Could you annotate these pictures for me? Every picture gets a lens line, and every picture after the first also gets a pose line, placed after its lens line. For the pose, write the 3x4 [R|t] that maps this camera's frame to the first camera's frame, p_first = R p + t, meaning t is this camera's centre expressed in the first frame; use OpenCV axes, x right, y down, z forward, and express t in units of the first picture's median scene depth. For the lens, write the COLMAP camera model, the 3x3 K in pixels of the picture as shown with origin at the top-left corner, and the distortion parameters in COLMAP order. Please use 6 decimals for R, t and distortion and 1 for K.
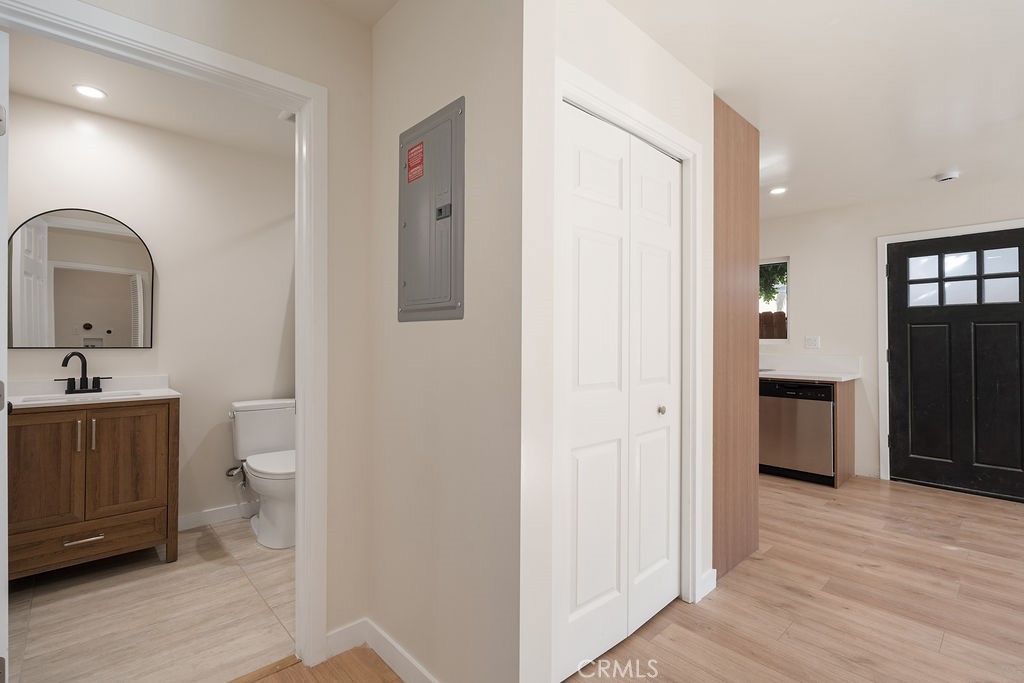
lens RADIAL K [[475.0, 0, 512.7], [0, 475.0, 335.6], [0, 0, 1]] dist [-0.002948, -0.000513]
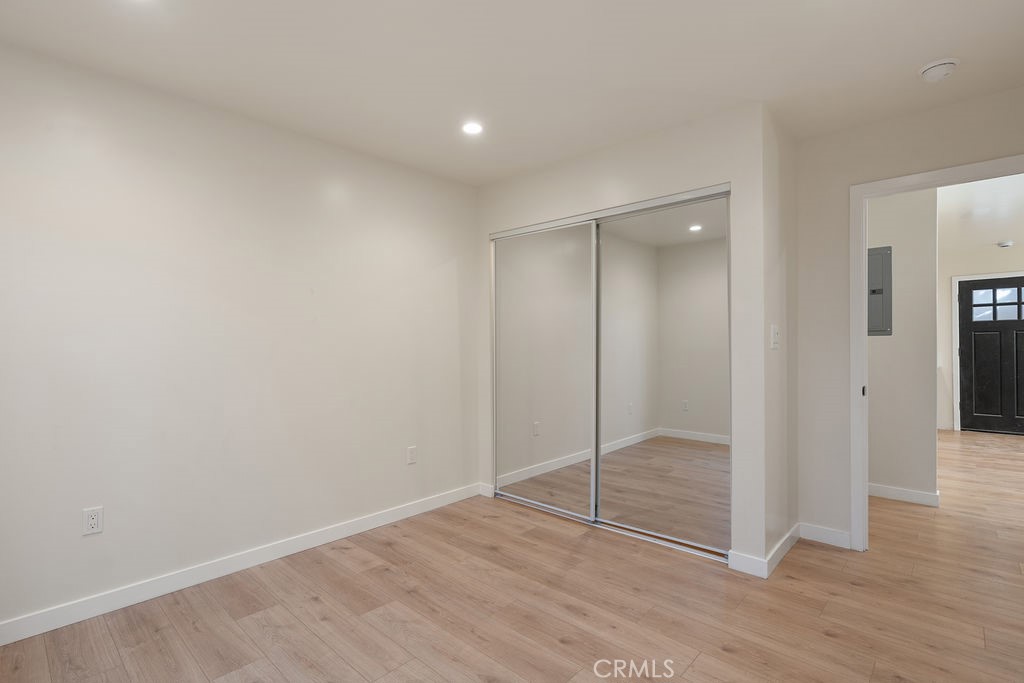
lens RADIAL K [[482.5, 0, 506.7], [0, 482.5, 343.2], [0, 0, 1]] dist [-0.001826, -0.000563]
pose [[0.997741, -0.008227, 0.066679, -0.885519], [0.007757, 0.999943, 0.007305, -0.011185], [-0.066735, -0.006771, 0.997748, -0.539864]]
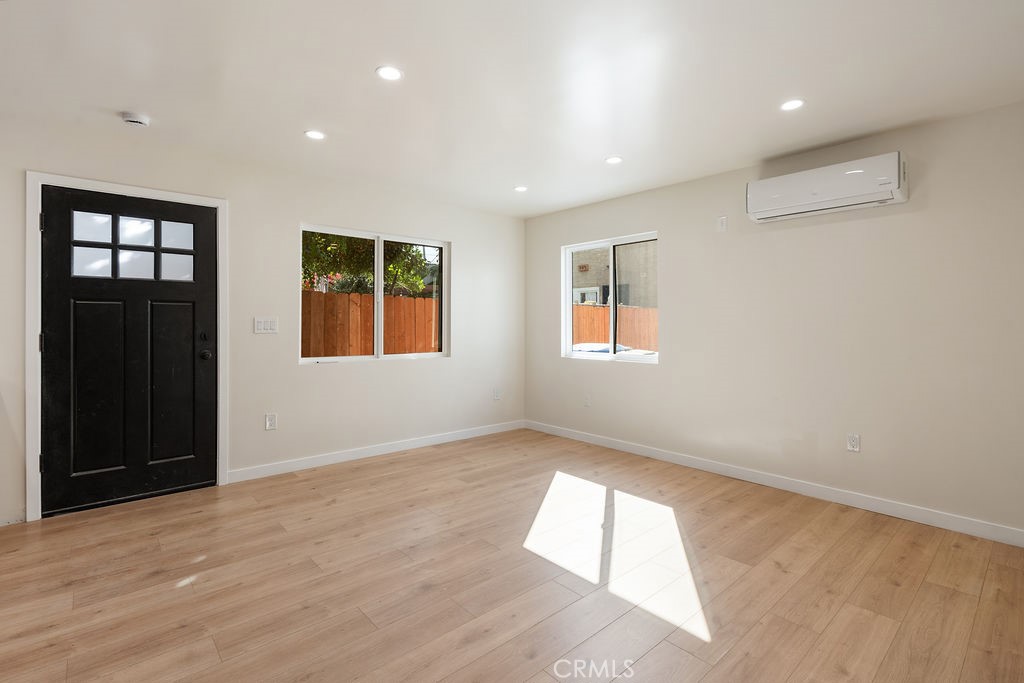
lens RADIAL K [[477.7, 0, 510.9], [0, 477.7, 321.0], [0, 0, 1]] dist [-0.000928, -0.000078]
pose [[0.026729, 0.001717, 0.999641, 0.109561], [-0.012649, 0.999919, -0.001379, 0.002415], [-0.999563, -0.012607, 0.026749, 0.306285]]
